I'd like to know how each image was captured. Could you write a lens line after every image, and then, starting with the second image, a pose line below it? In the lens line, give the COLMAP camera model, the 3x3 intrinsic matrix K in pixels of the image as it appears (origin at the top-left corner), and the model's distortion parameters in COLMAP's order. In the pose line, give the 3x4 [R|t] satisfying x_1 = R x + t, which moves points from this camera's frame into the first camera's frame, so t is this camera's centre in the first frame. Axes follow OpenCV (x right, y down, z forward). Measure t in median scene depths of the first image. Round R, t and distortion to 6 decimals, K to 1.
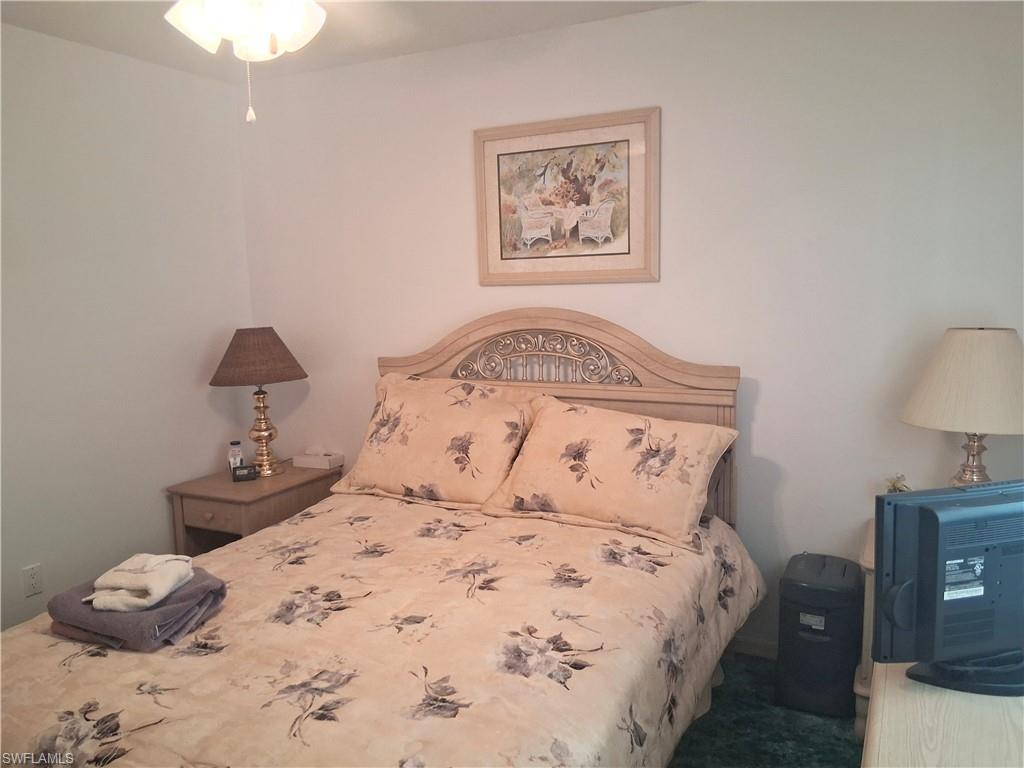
lens RADIAL K [[777.8, 0, 515.1], [0, 777.8, 380.2], [0, 0, 1]] dist [0.122429, -0.211801]
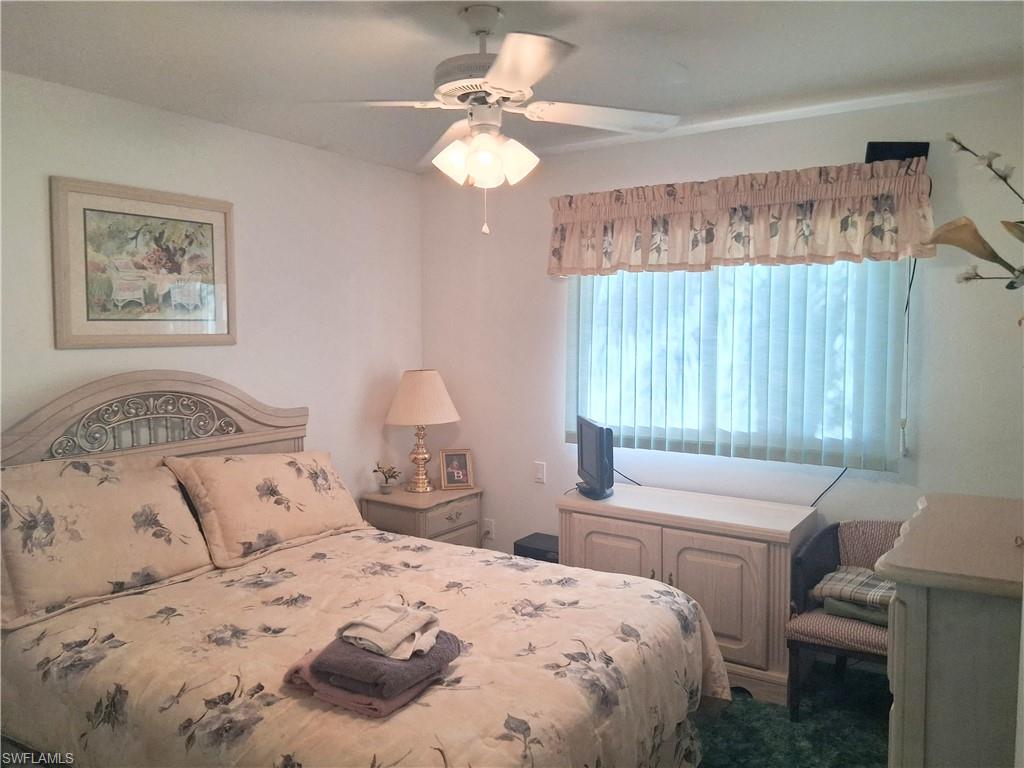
lens RADIAL K [[777.8, 0, 515.1], [0, 777.8, 380.2], [0, 0, 1]] dist [0.122429, -0.211801]
pose [[0.108263, -0.043578, 0.993167, -0.932352], [0.129004, 0.991207, 0.029430, -0.051215], [-0.985717, 0.124936, 0.112933, 0.436658]]
